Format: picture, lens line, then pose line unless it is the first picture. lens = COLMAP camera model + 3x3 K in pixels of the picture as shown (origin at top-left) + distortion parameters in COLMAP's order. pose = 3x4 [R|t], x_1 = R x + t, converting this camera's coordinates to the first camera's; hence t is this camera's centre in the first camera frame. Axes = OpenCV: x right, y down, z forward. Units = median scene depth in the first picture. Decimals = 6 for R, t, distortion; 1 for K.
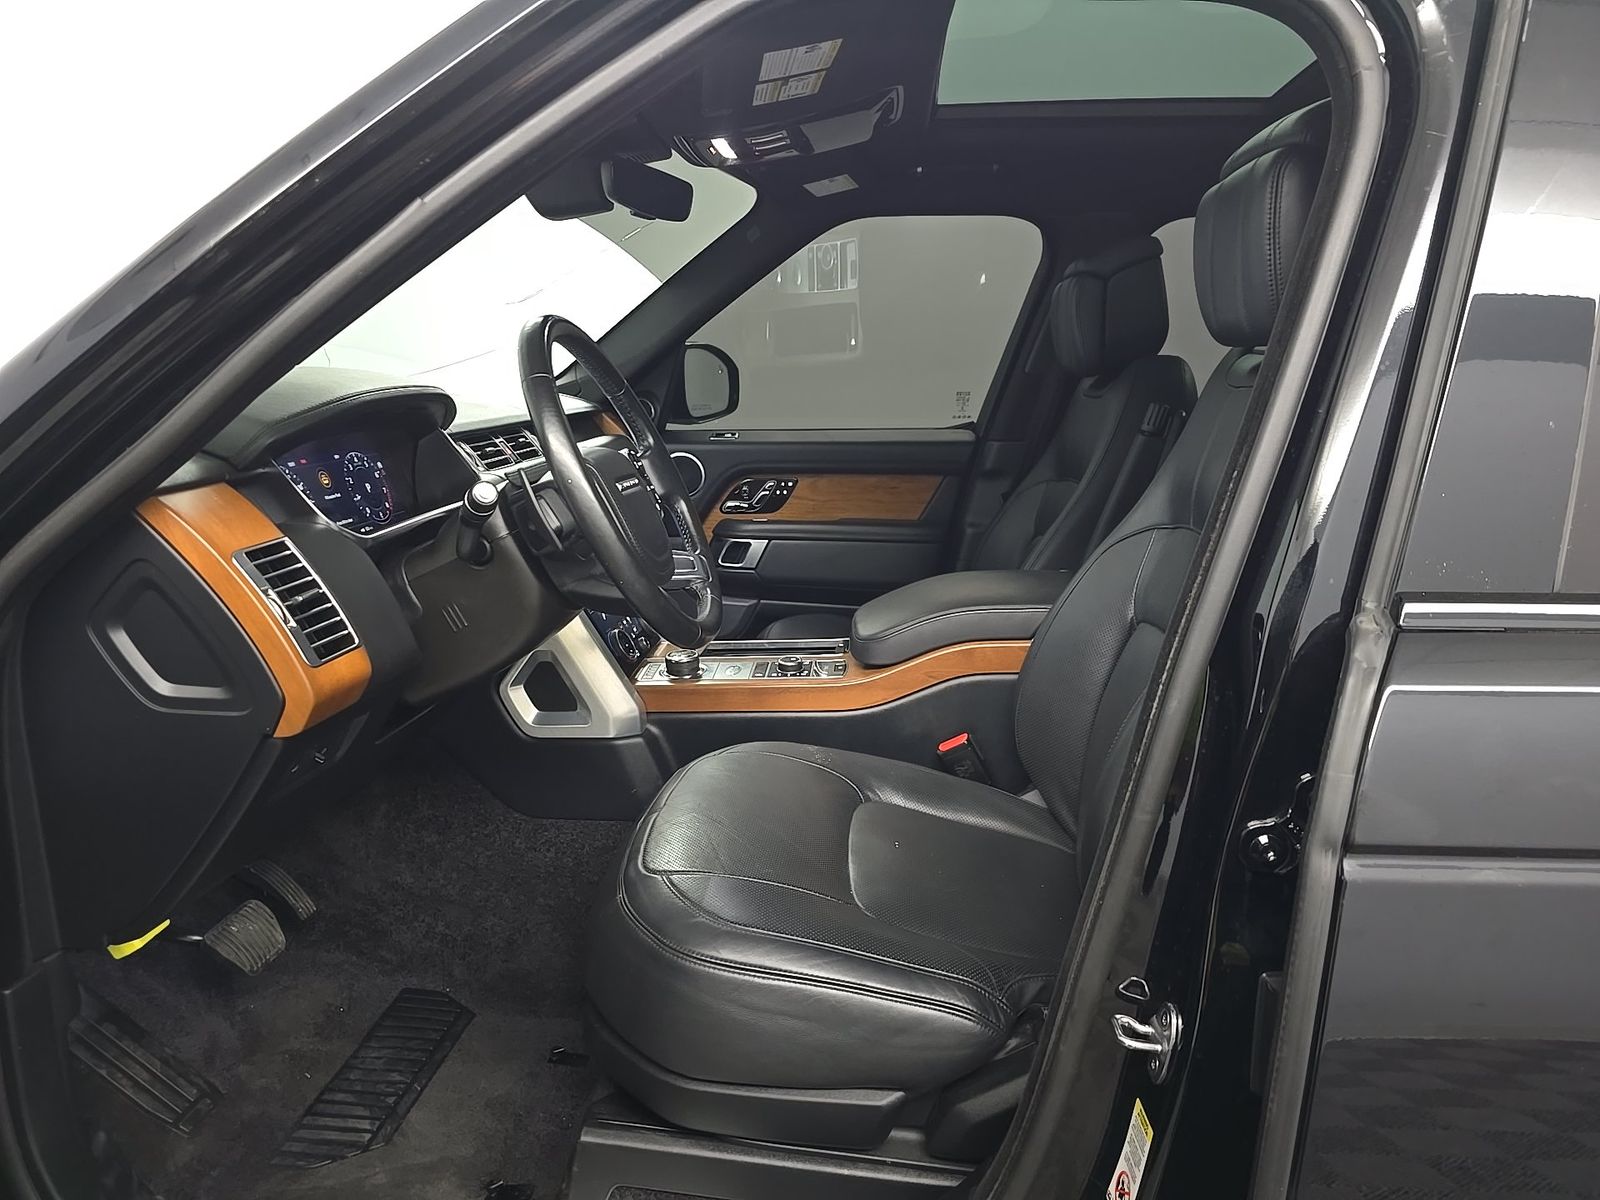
lens RADIAL K [[1080.1, 0, 799.4], [0, 1080.1, 587.7], [0, 0, 1]] dist [0.064391, -0.063540]
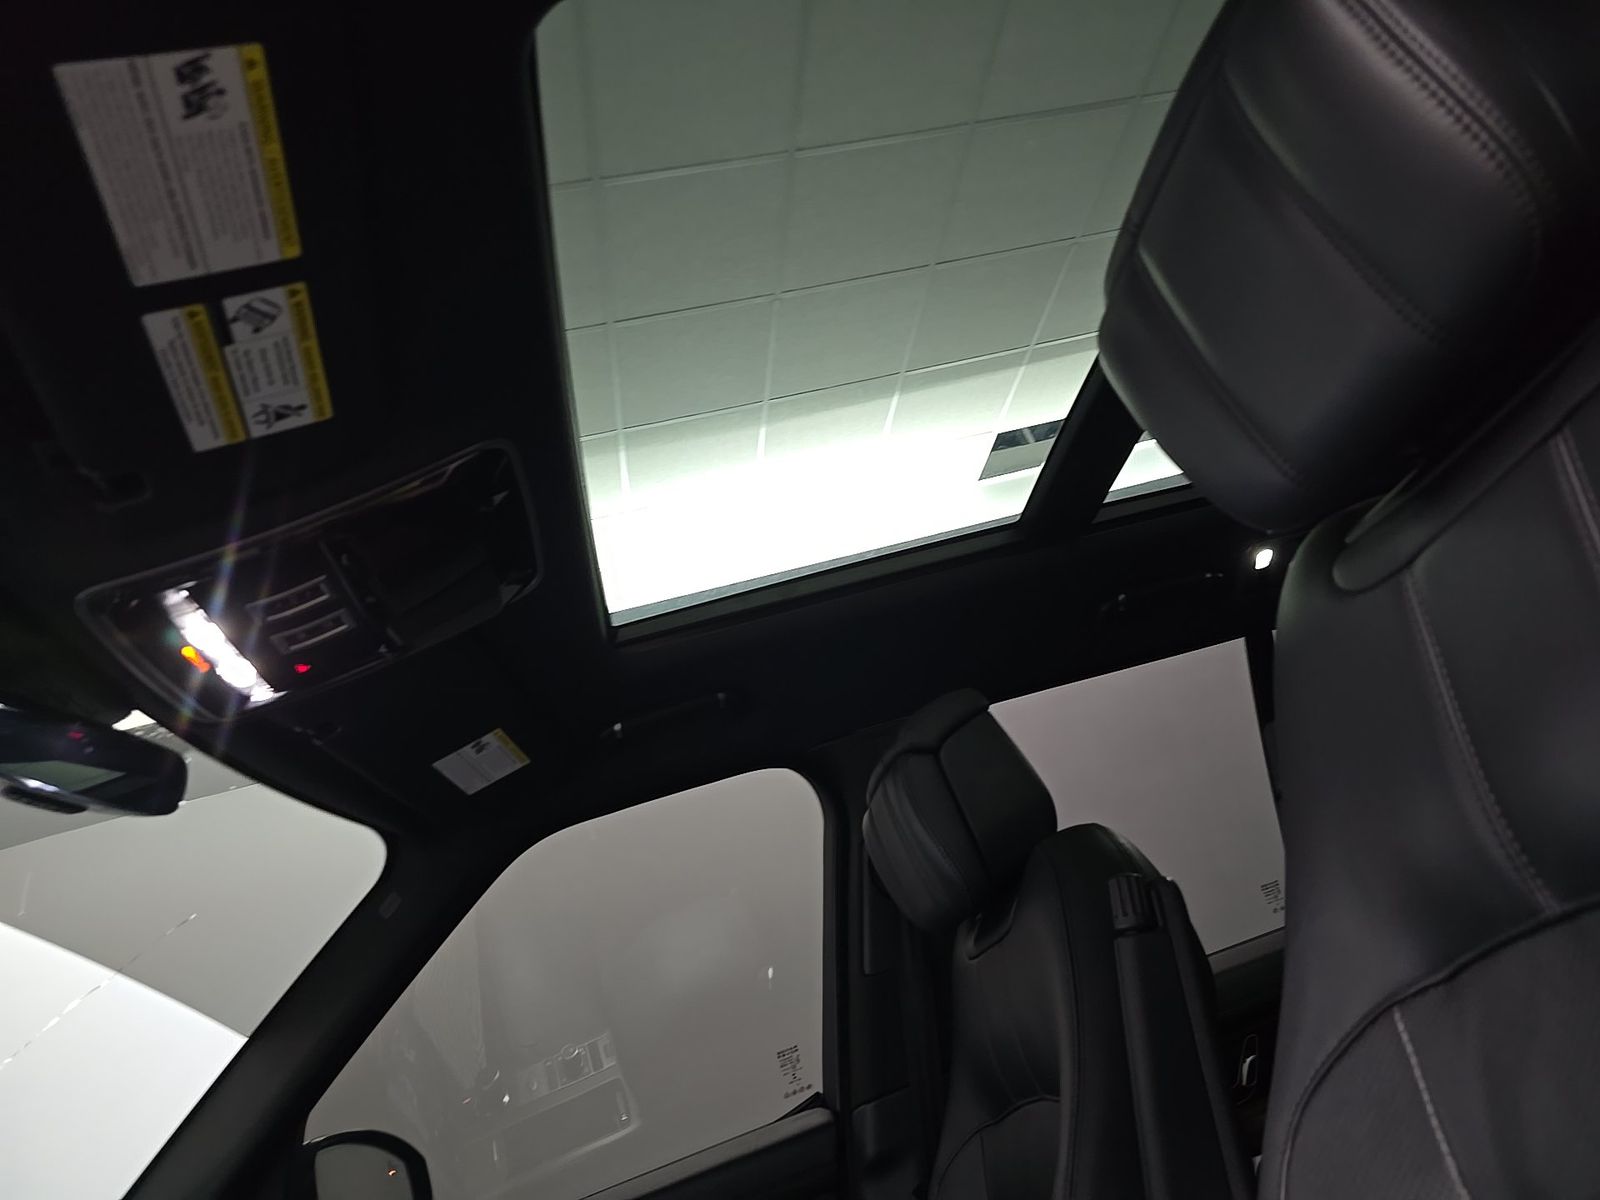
lens RADIAL K [[1080.1, 0, 799.4], [0, 1080.1, 587.7], [0, 0, 1]] dist [0.064391, -0.063540]
pose [[0.927048, -0.217471, 0.305431, 0.023374], [0.361781, 0.732757, -0.576352, -0.008385], [-0.098467, 0.644805, 0.757978, 0.361105]]
